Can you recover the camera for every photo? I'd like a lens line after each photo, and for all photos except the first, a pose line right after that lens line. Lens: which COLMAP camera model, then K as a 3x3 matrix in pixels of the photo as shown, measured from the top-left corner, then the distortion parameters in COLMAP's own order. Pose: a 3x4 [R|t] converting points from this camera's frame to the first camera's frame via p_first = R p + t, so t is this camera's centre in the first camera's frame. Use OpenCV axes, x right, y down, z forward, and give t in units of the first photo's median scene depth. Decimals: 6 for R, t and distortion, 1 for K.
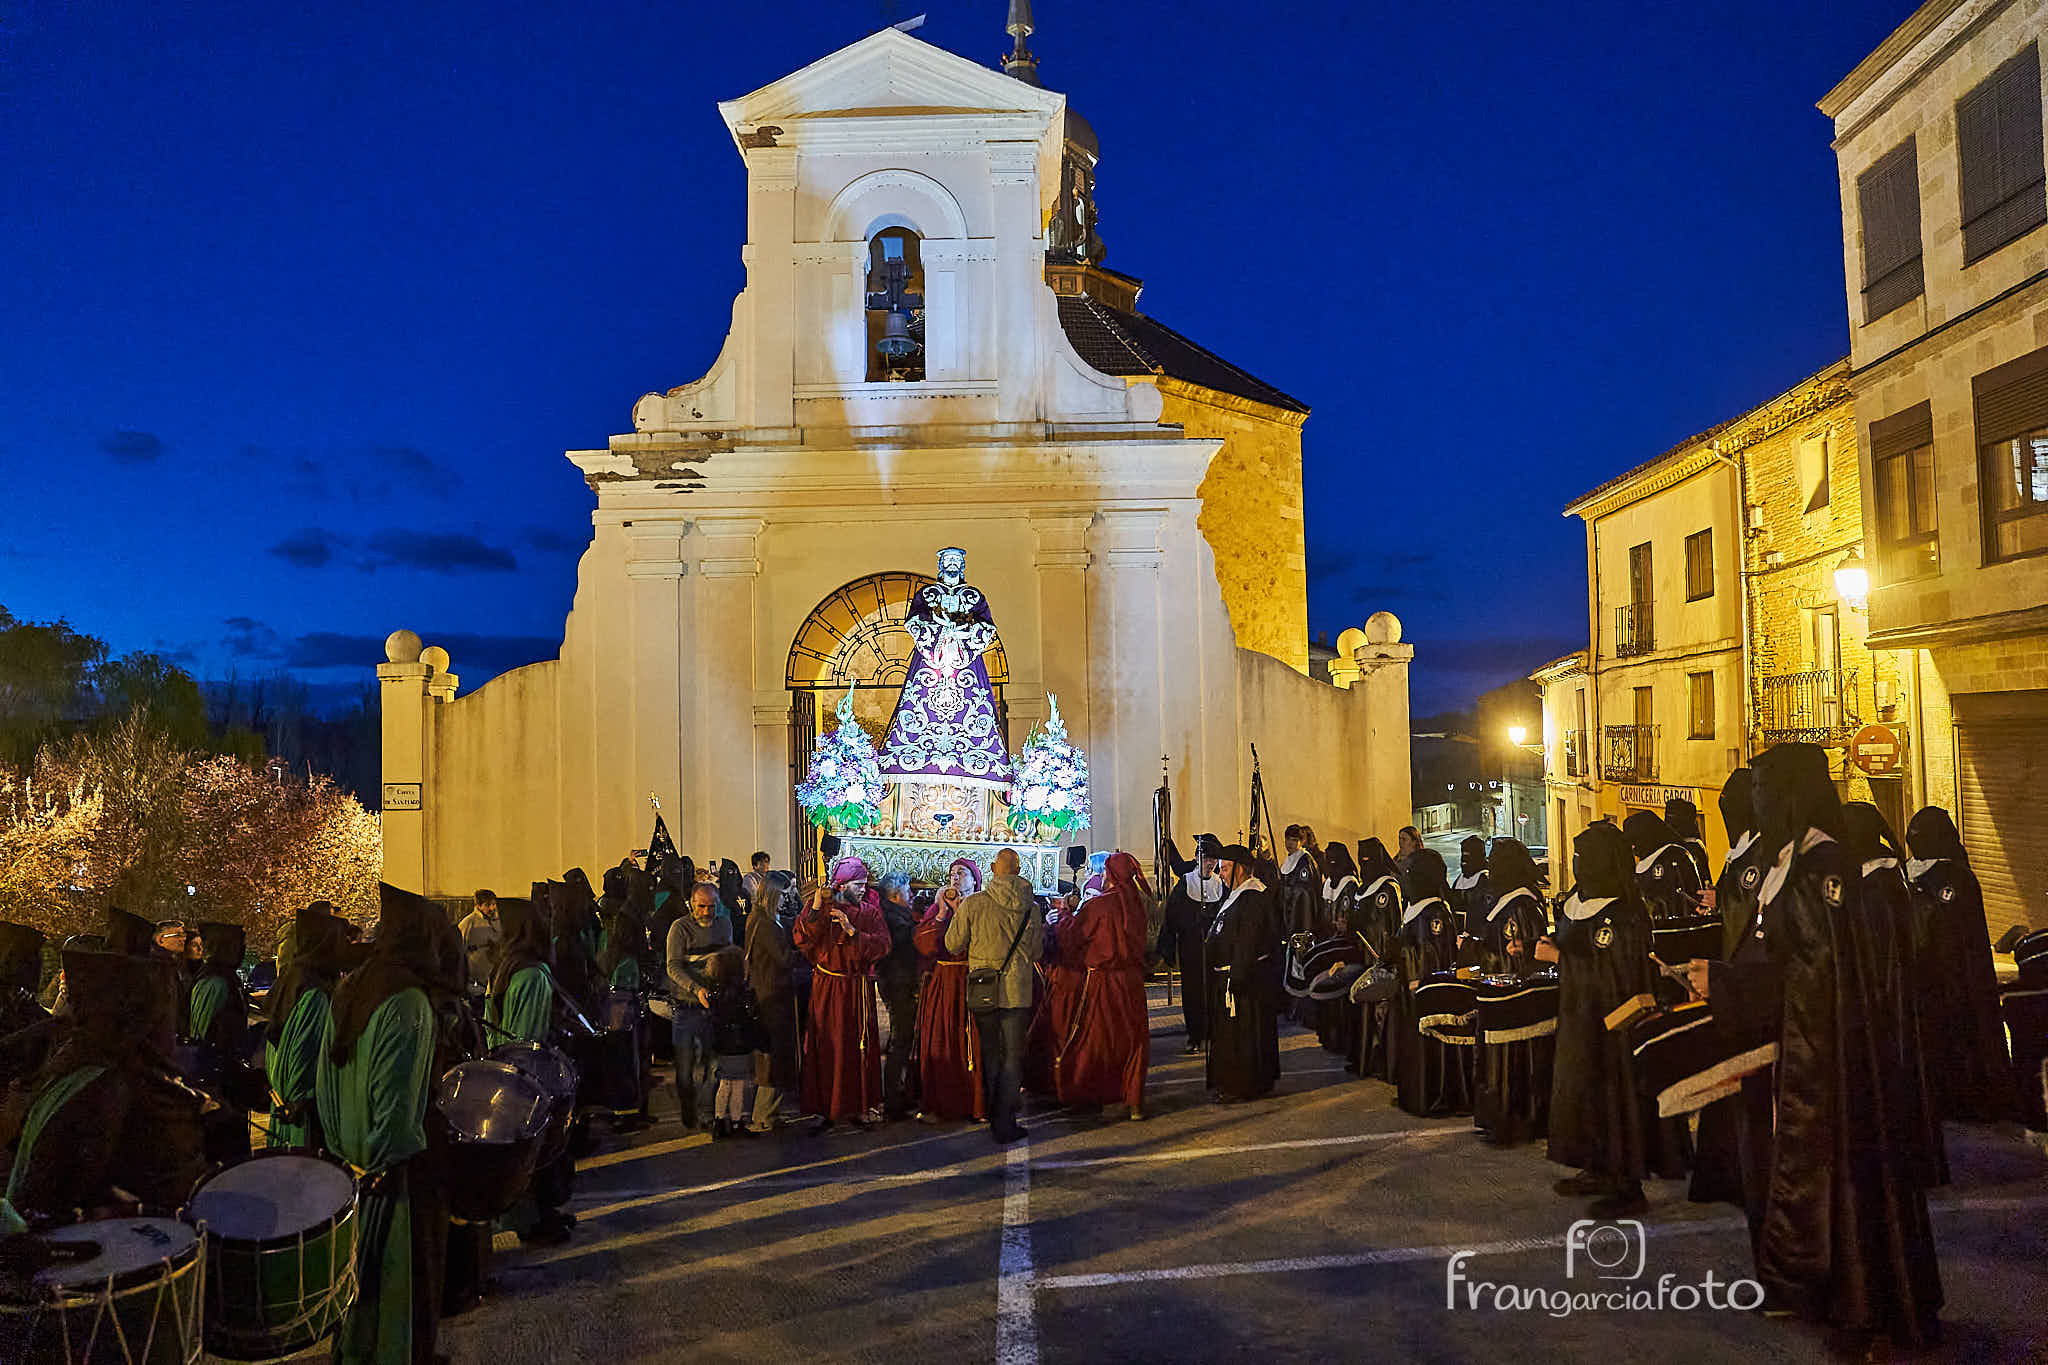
lens RADIAL K [[1417.9, 0, 1024.0], [0, 1417.9, 682.5], [0, 0, 1]] dist [-0.116698, 0.000023]
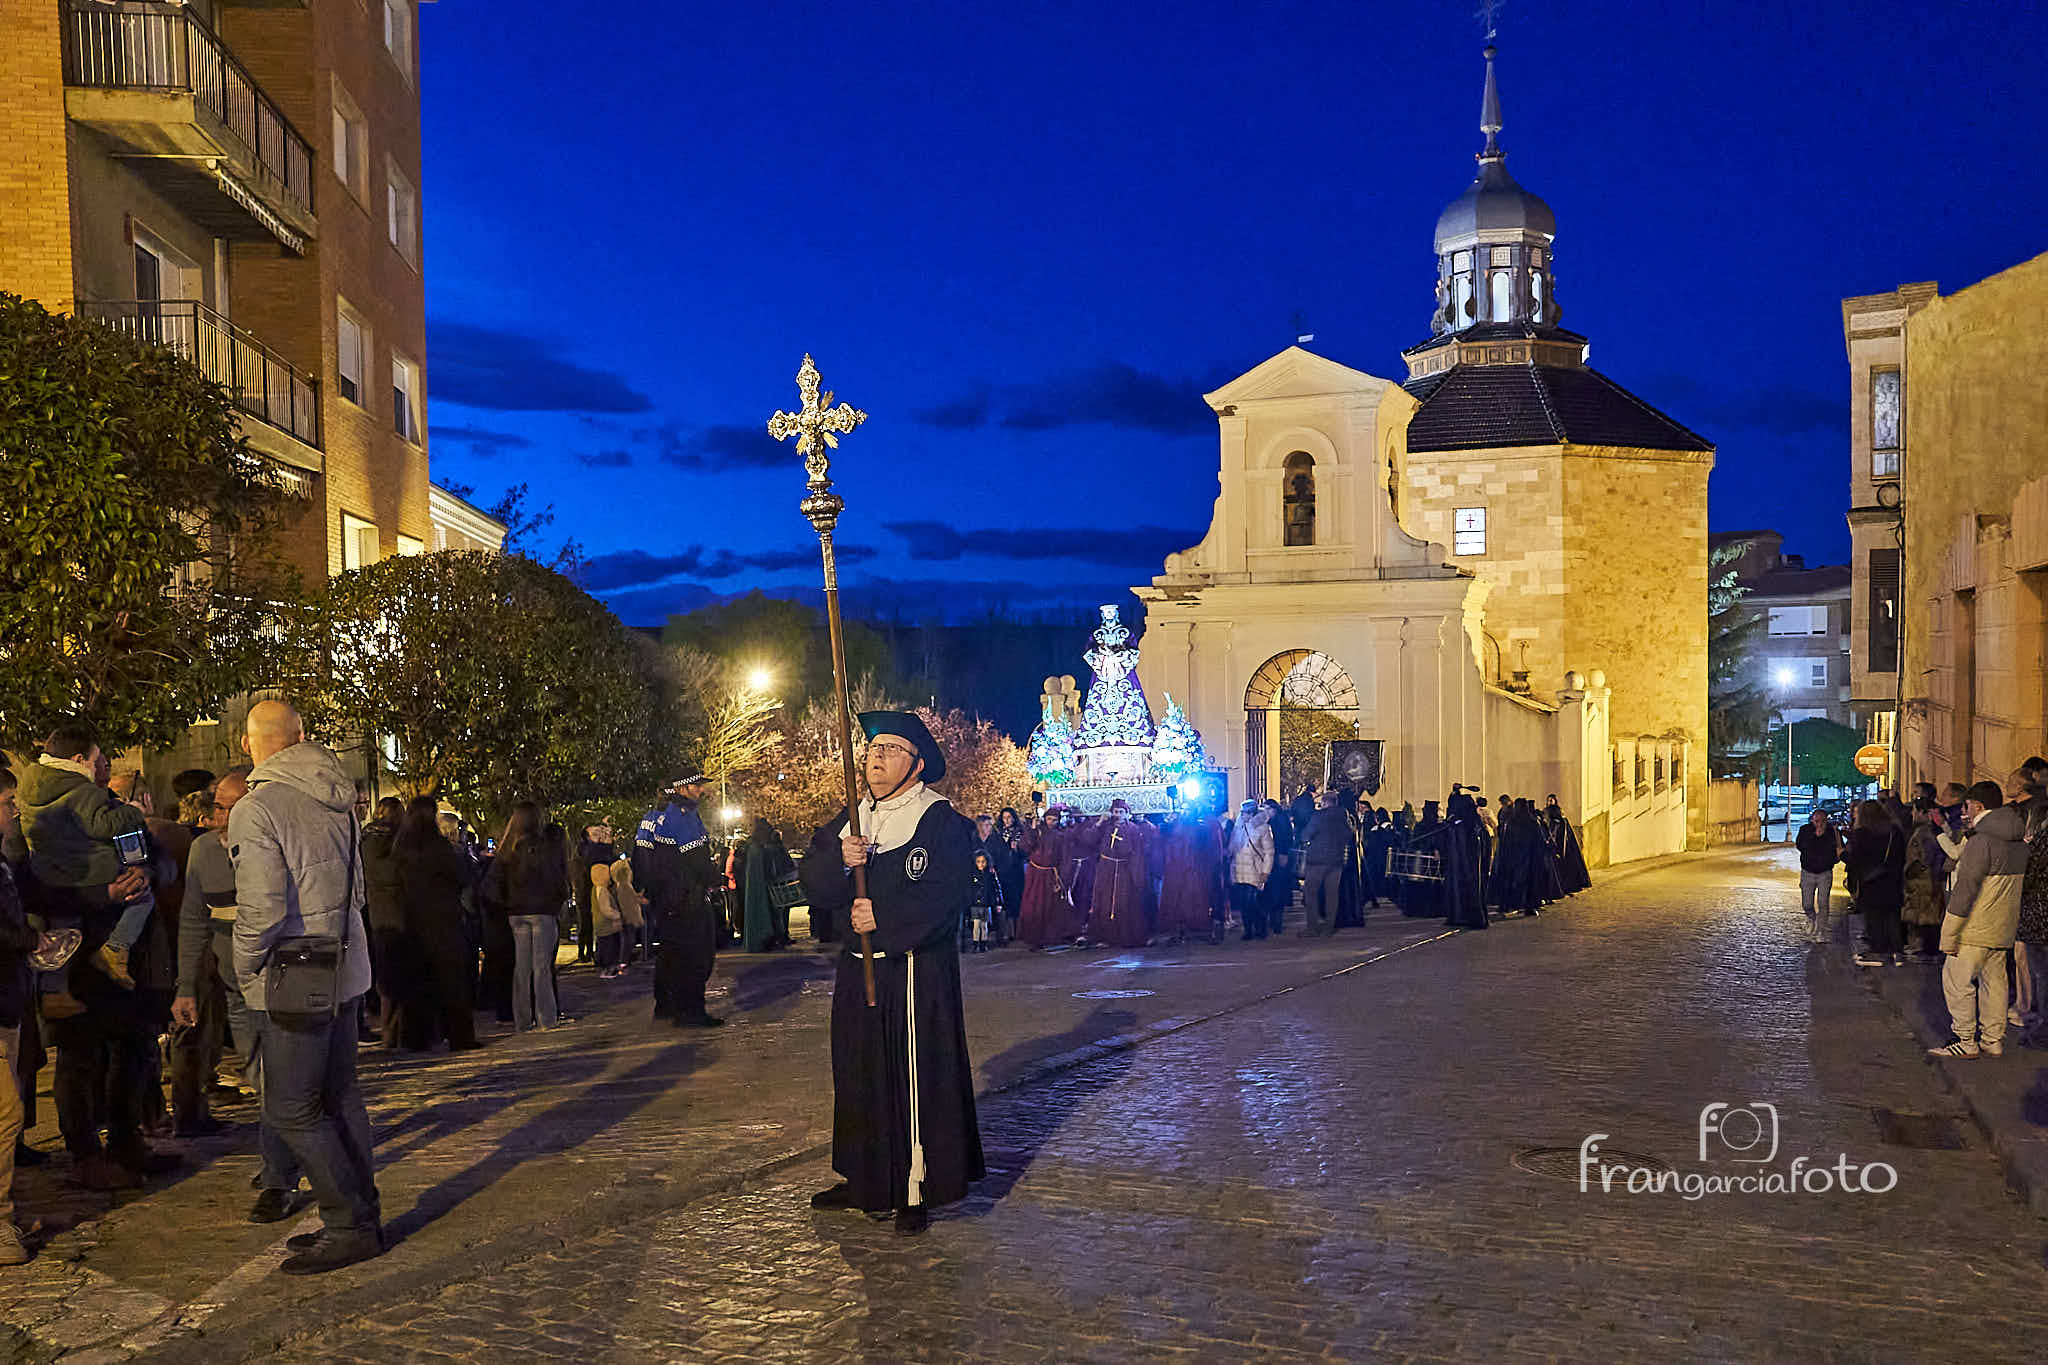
lens RADIAL K [[1417.9, 0, 1024.0], [0, 1417.9, 682.5], [0, 0, 1]] dist [-0.116698, 0.000023]
pose [[0.909412, 0.005688, -0.415858, 0.344245], [0.017503, 0.998497, 0.051932, -0.133448], [0.415528, -0.054507, 0.907946, -0.826358]]
